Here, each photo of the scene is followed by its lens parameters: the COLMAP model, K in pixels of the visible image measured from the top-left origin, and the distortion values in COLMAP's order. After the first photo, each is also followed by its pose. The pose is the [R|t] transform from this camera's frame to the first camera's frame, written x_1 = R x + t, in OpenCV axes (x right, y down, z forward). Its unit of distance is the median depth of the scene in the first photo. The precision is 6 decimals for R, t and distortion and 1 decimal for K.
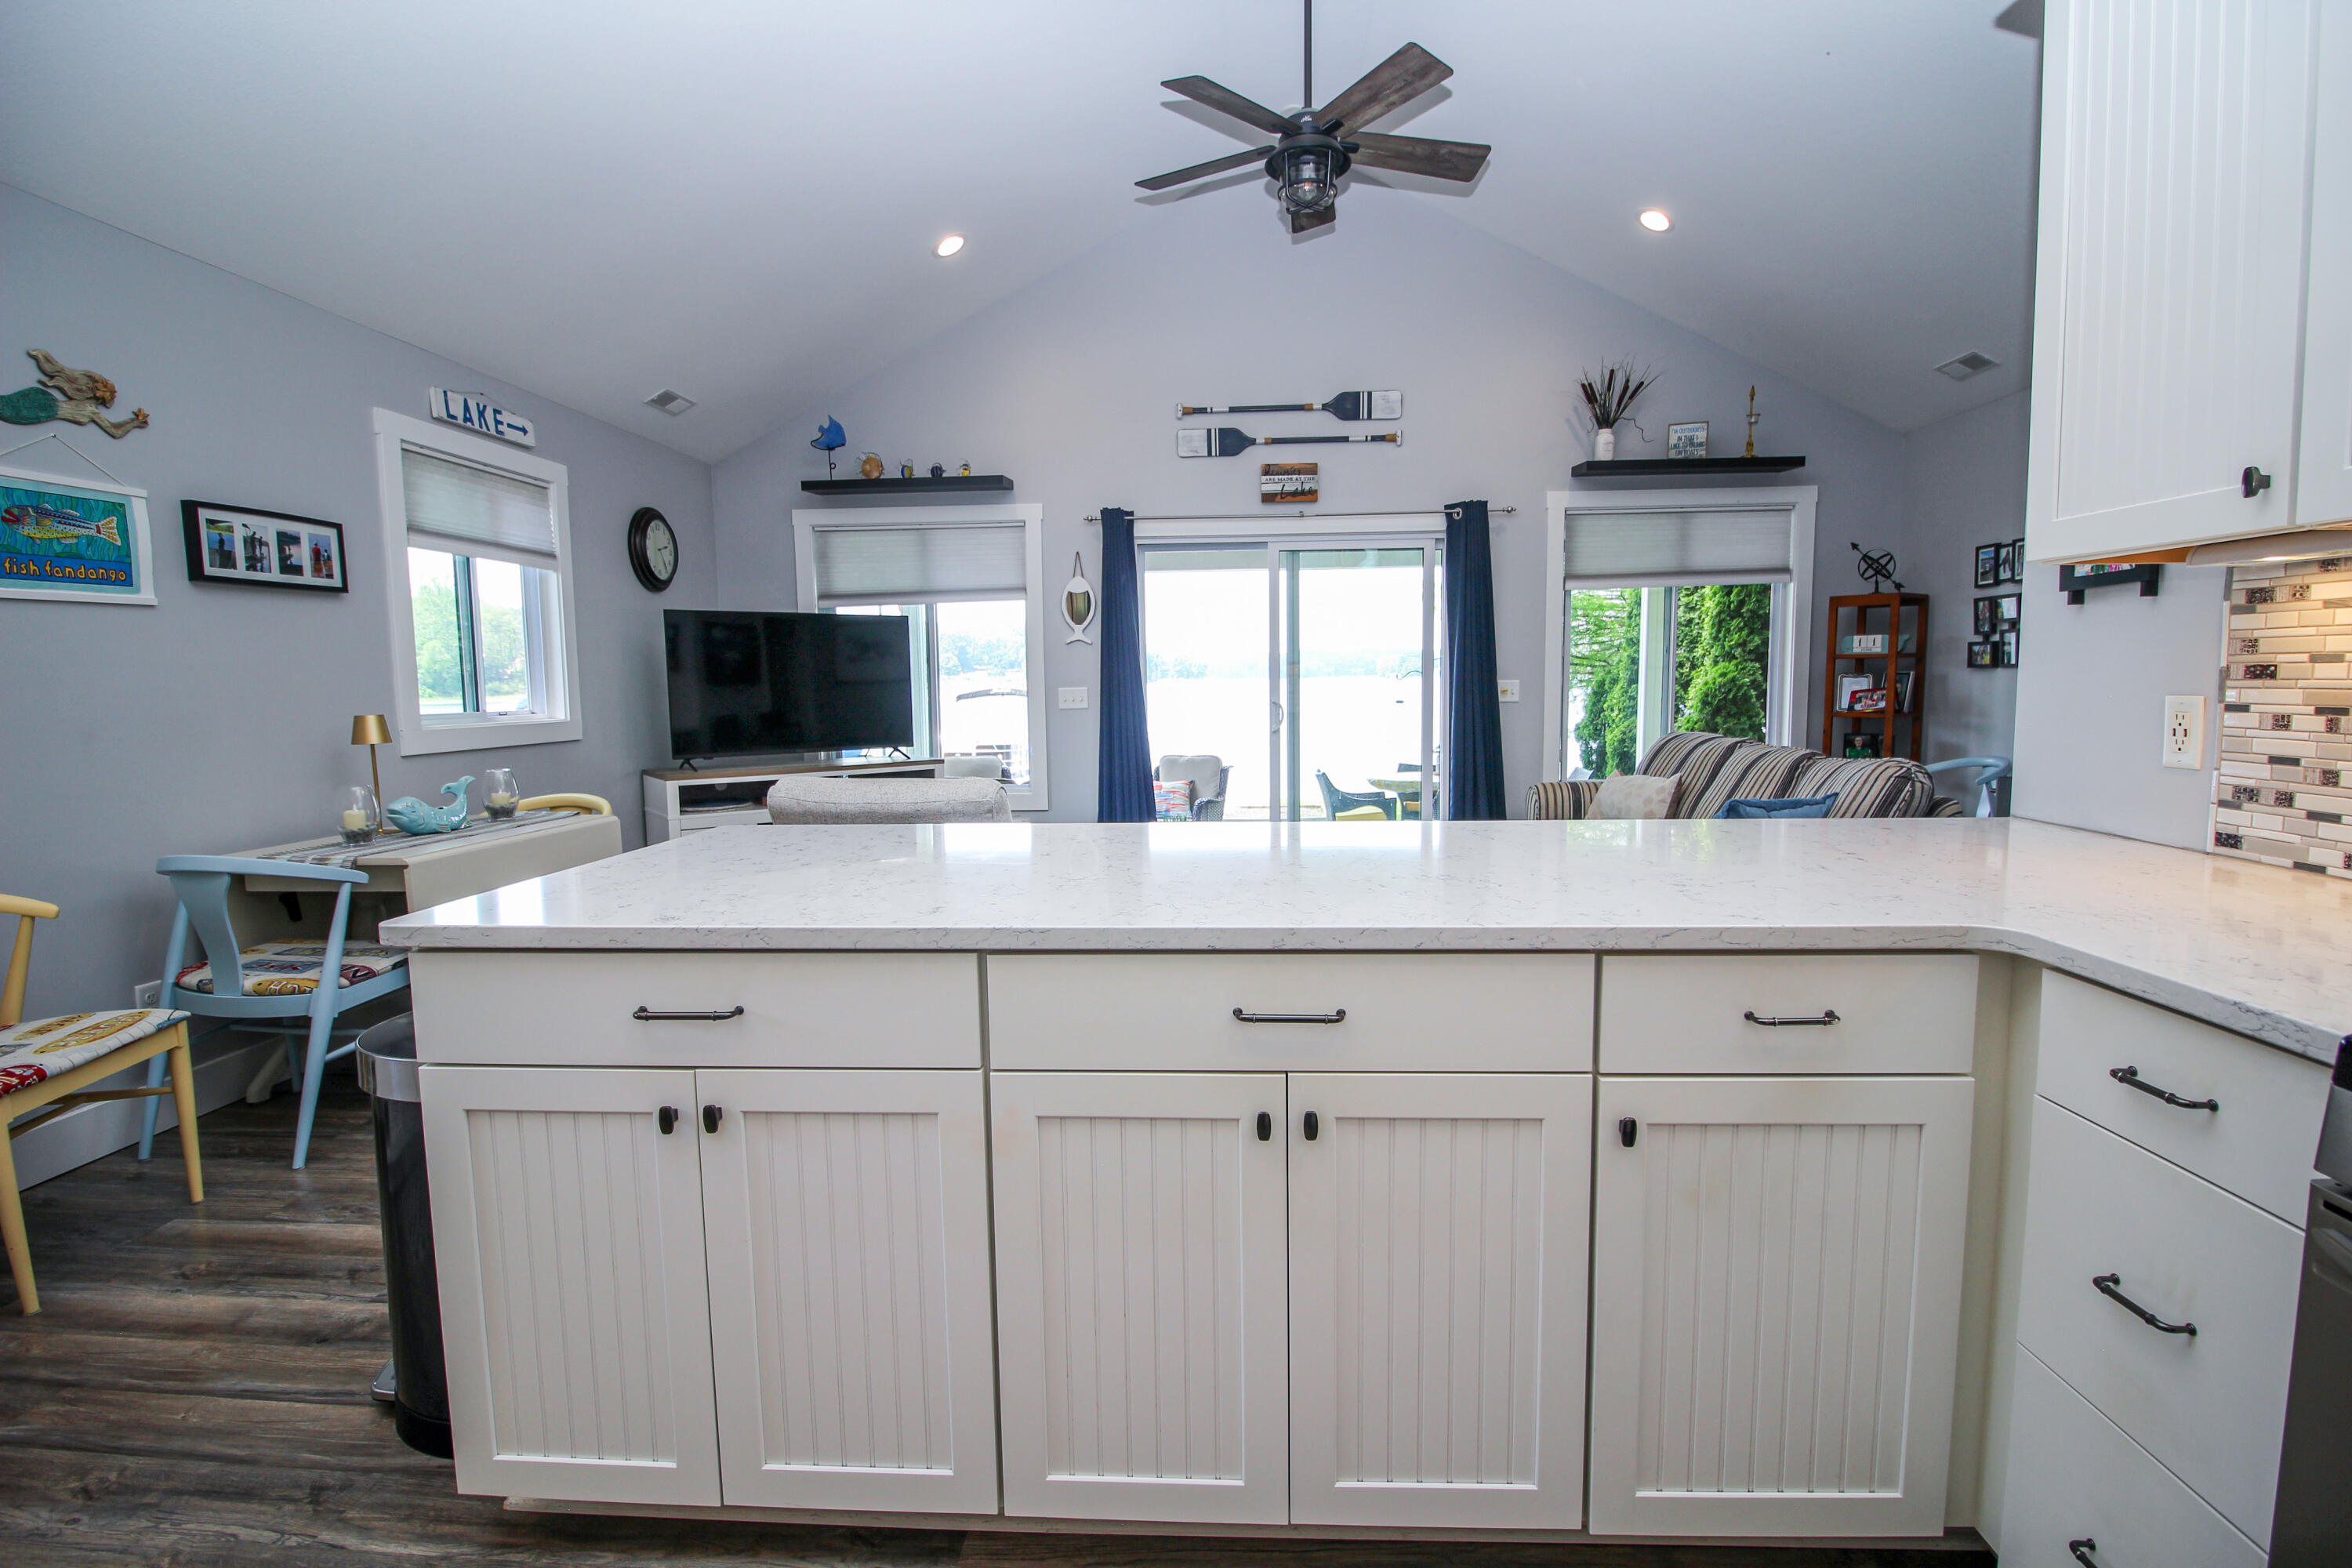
lens RADIAL K [[1087.1, 0, 1177.7], [0, 1087.1, 785.5], [0, 0, 1]] dist [-0.007521, -0.006407]
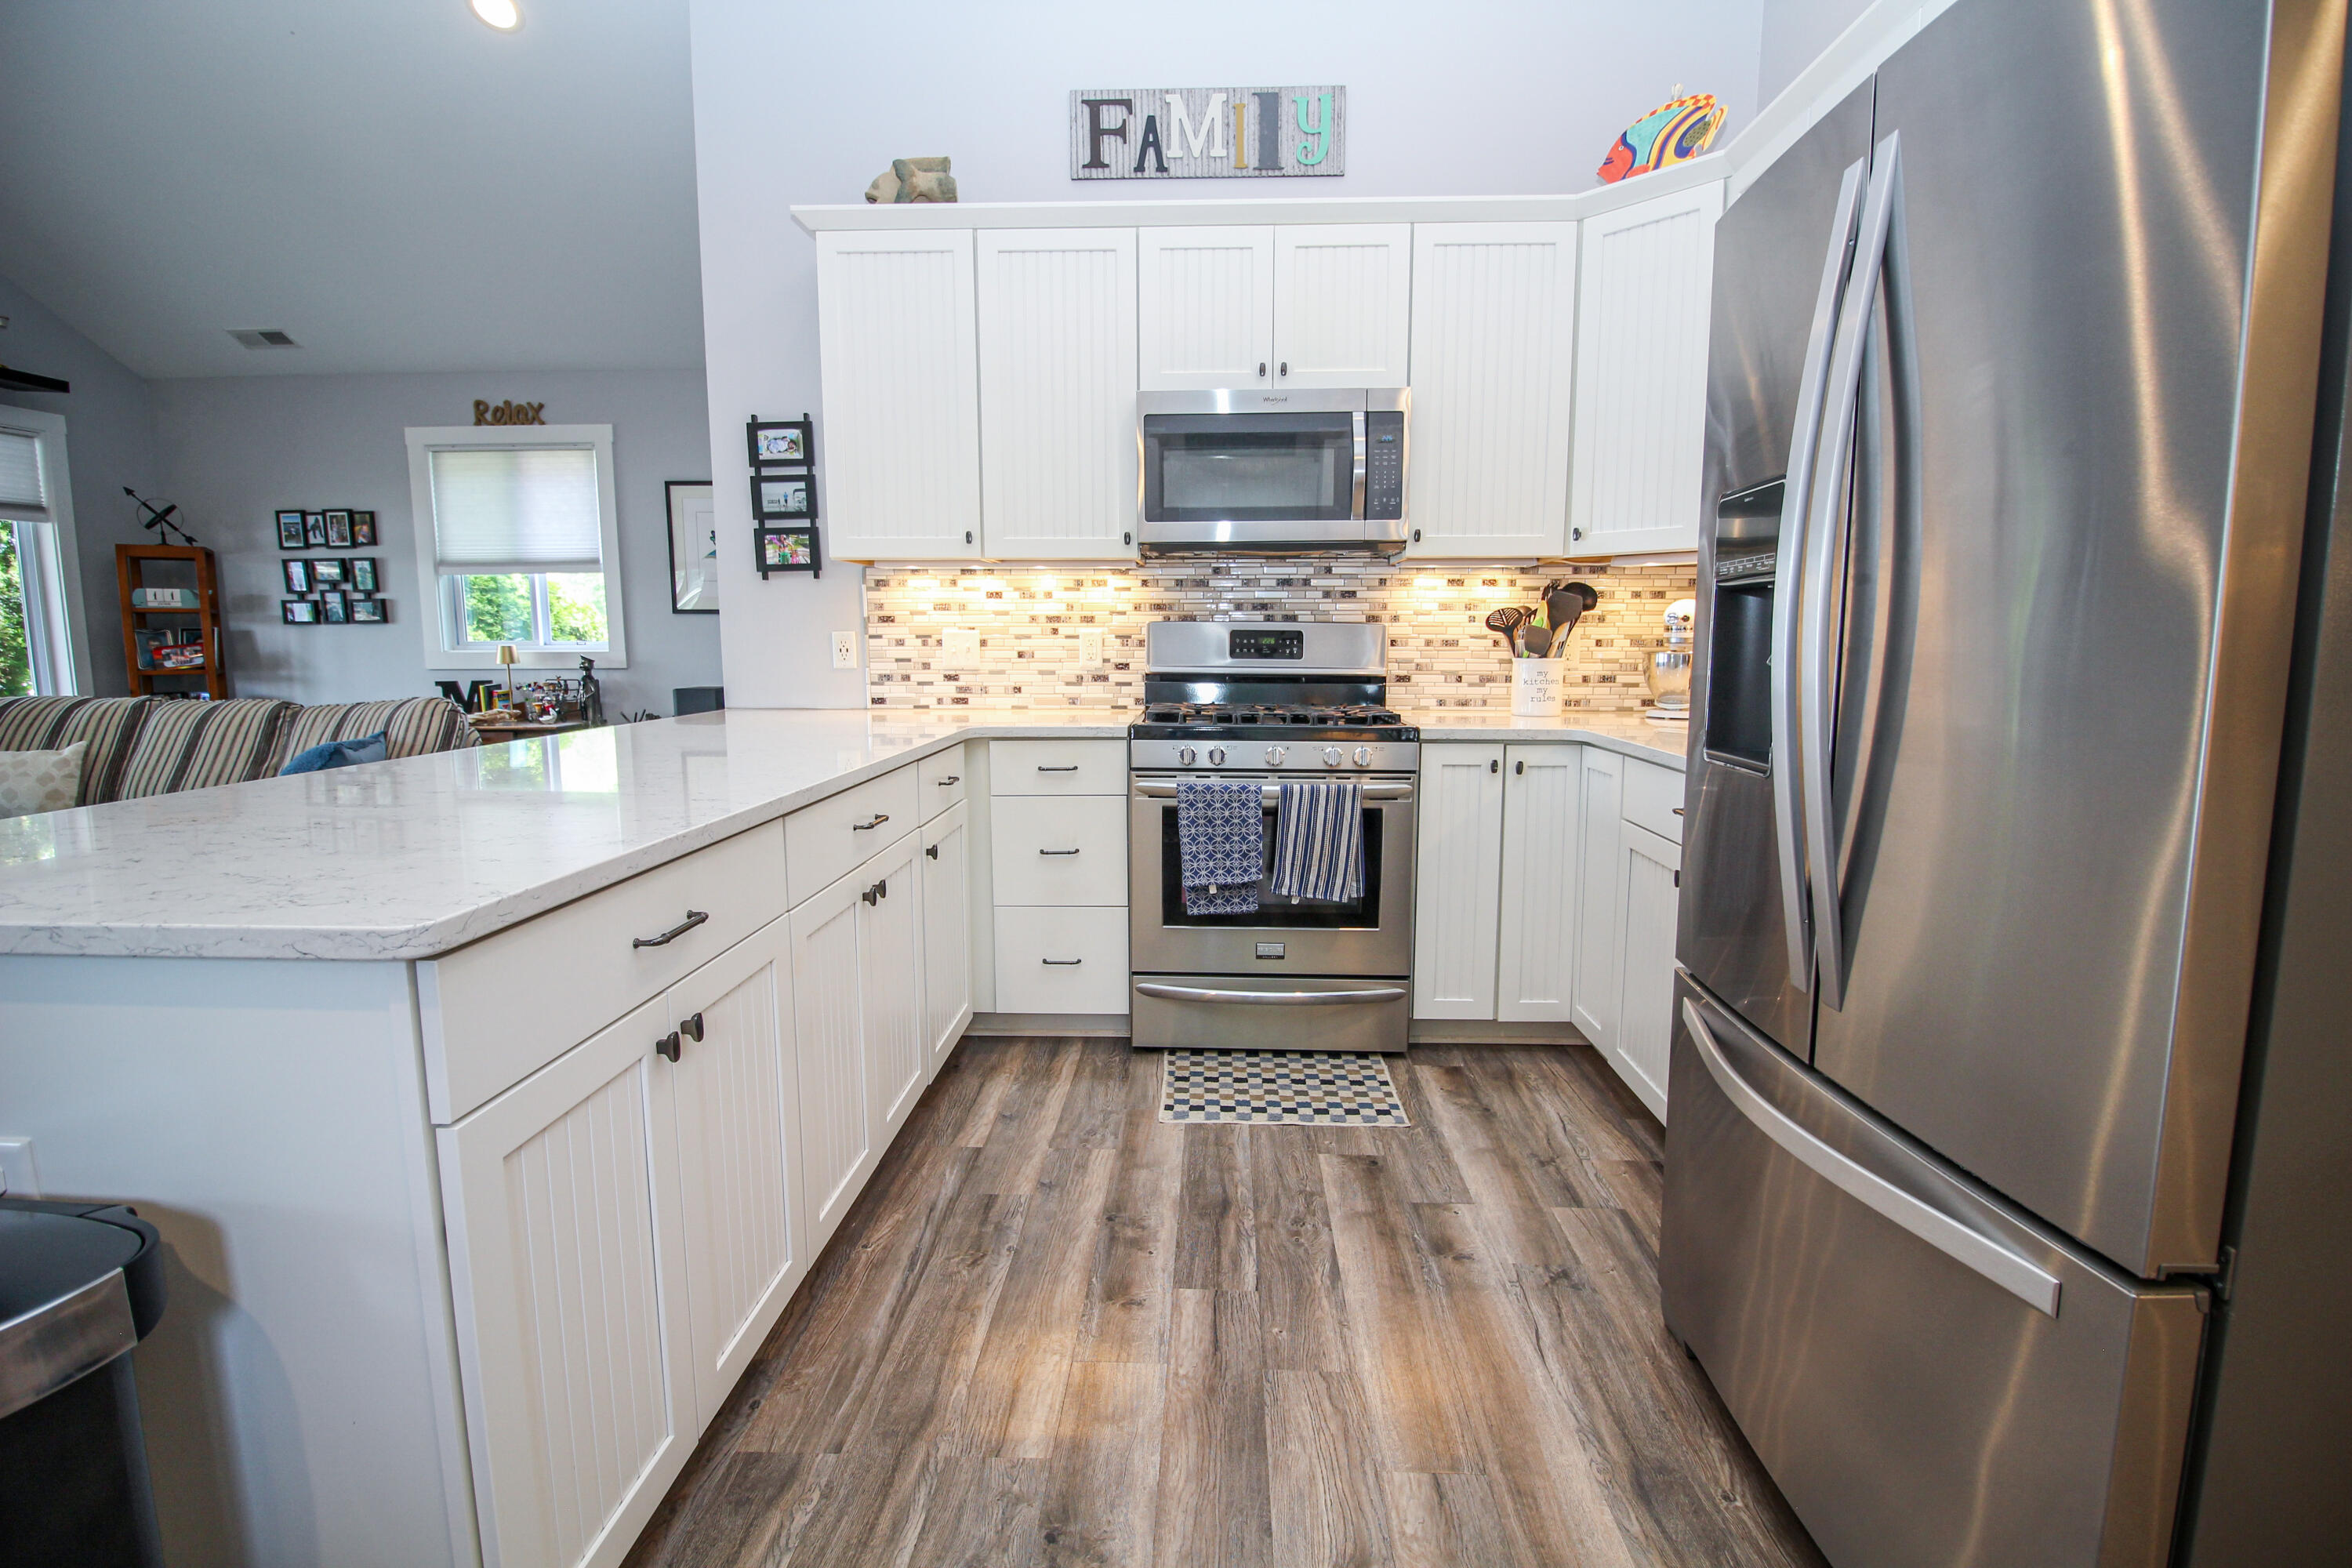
lens RADIAL K [[1087.1, 0, 1176.8], [0, 1087.1, 782.0], [0, 0, 1]] dist [-0.007521, -0.006407]
pose [[-0.024559, -0.118285, 0.992676, -0.345707], [0.097328, 0.987975, 0.120133, 0.003045], [-0.994949, 0.099566, -0.012751, 0.142135]]
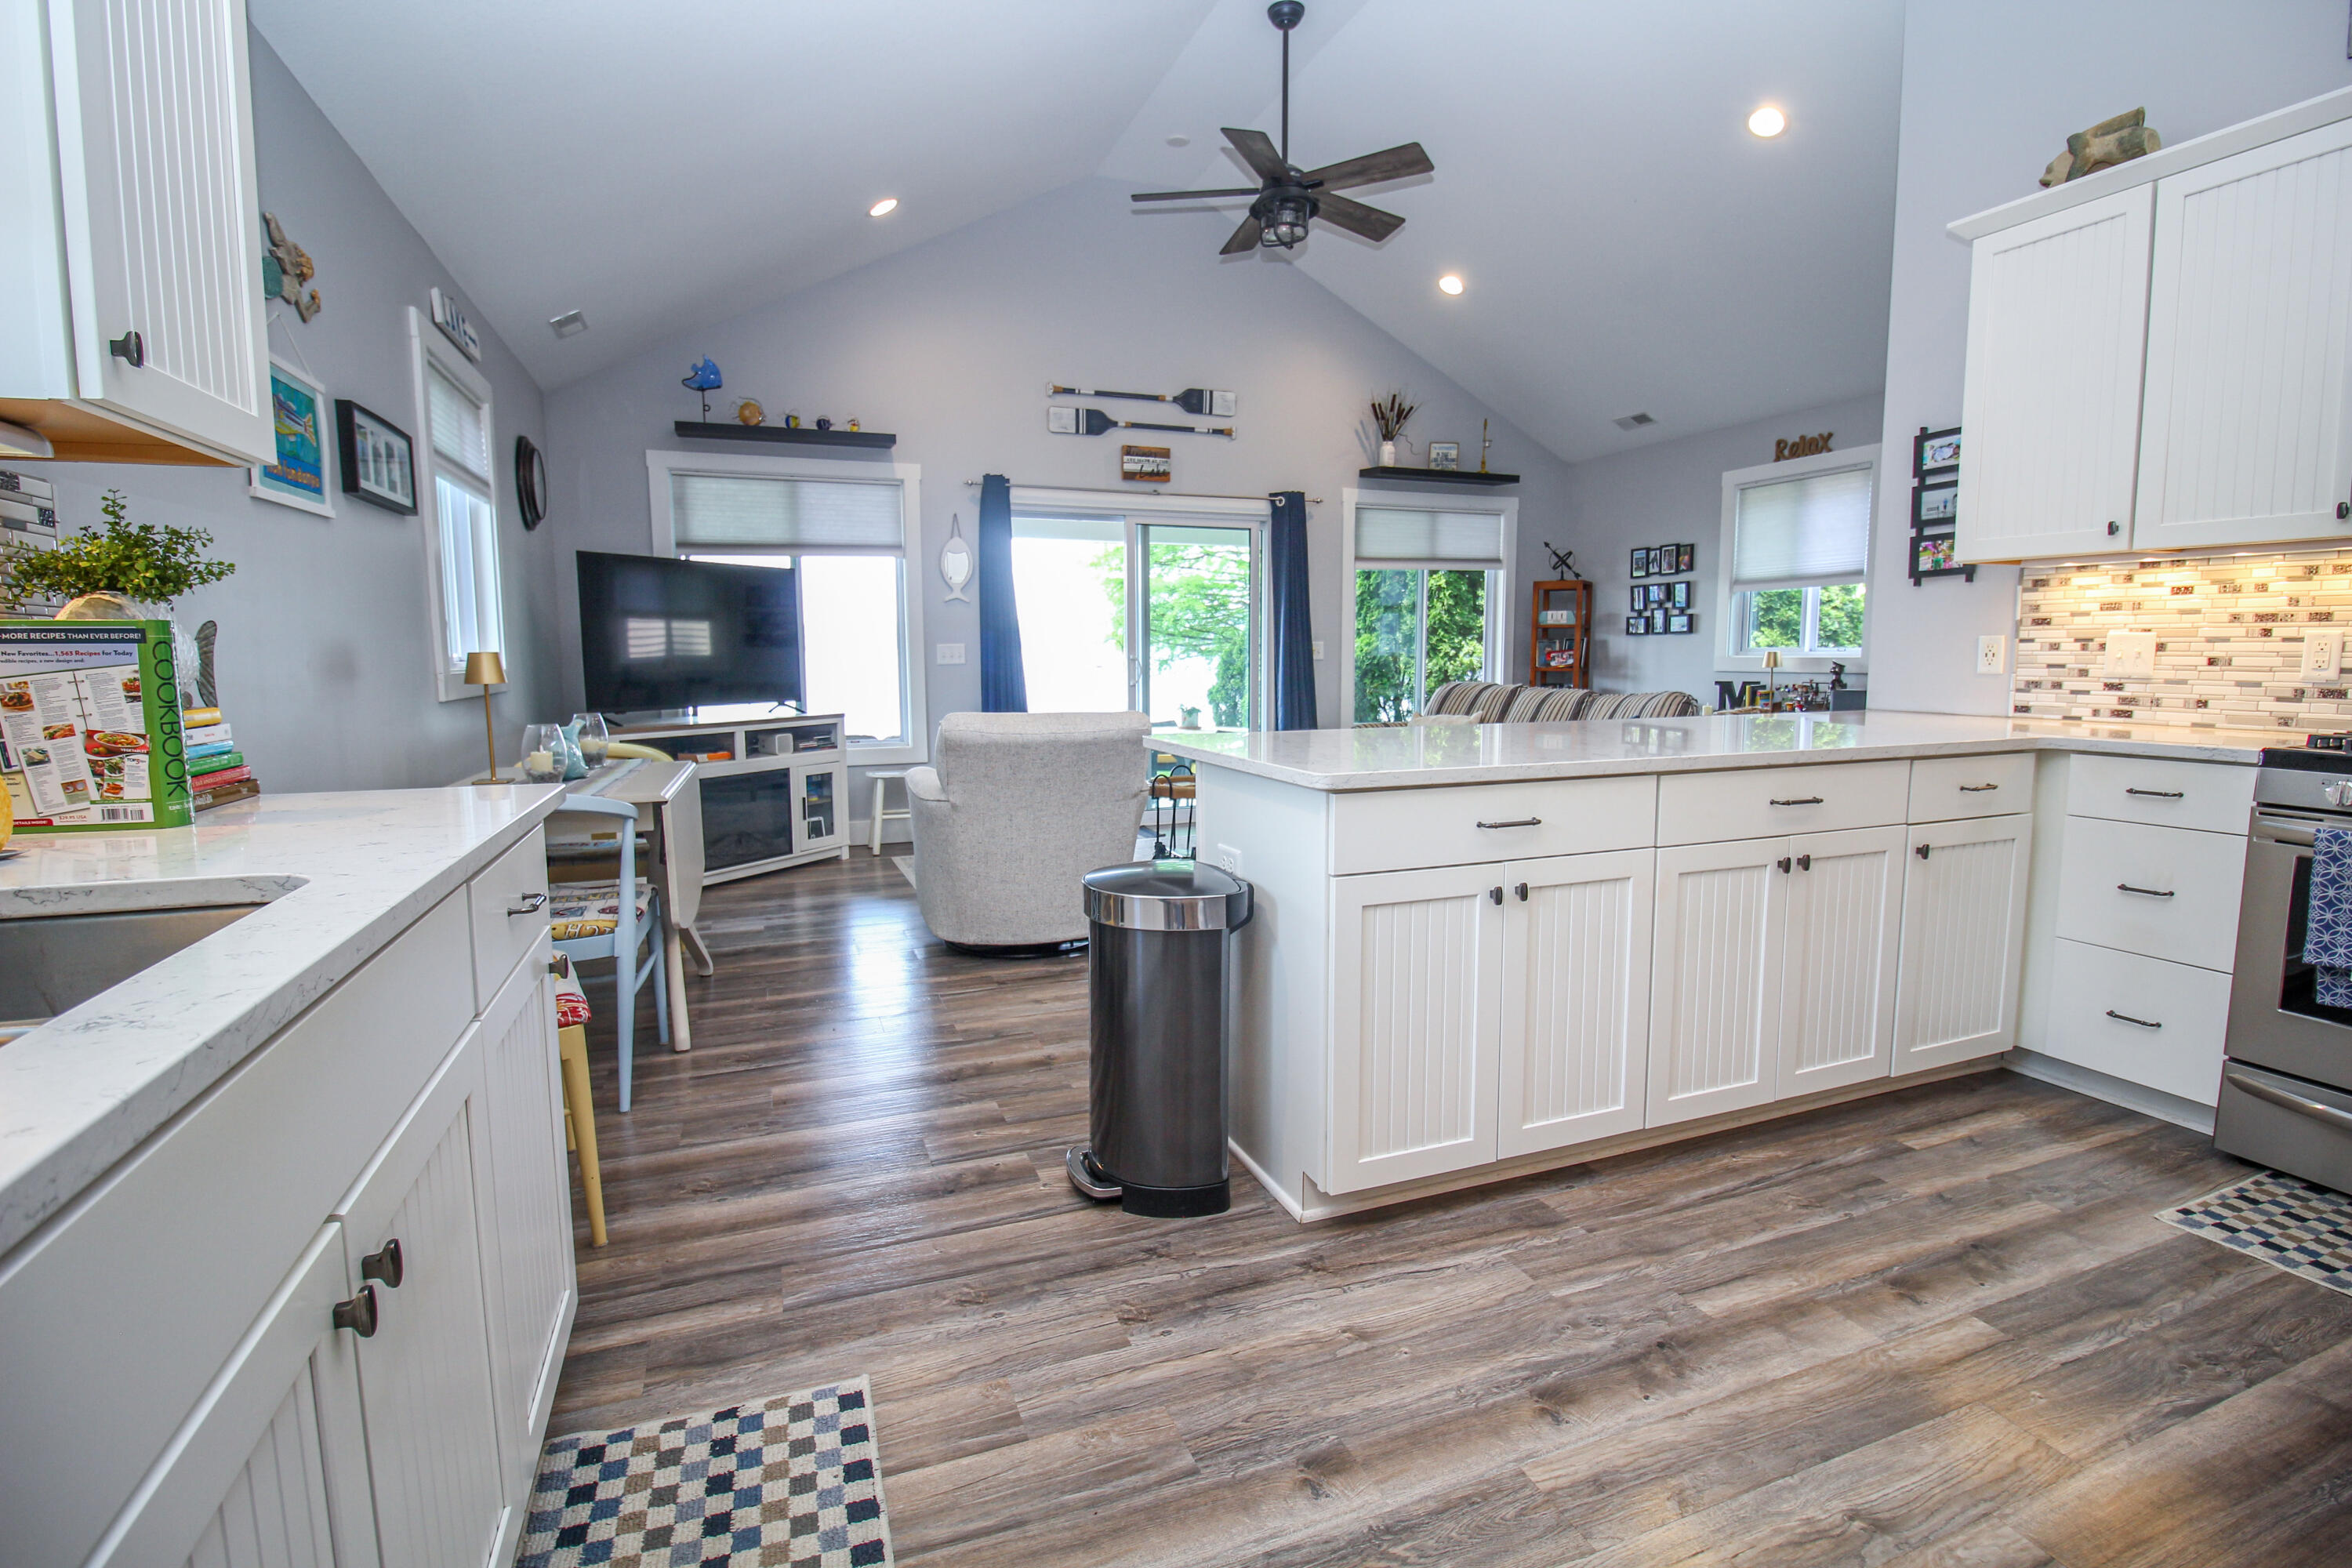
lens RADIAL K [[1087.1, 0, 1175.3], [0, 1087.1, 771.9], [0, 0, 1]] dist [-0.007521, -0.006407]
pose [[0.910159, -0.036662, 0.412633, -0.372181], [0.032441, 0.999325, 0.017233, 0.024689], [-0.412987, -0.002298, 0.910734, -0.044468]]
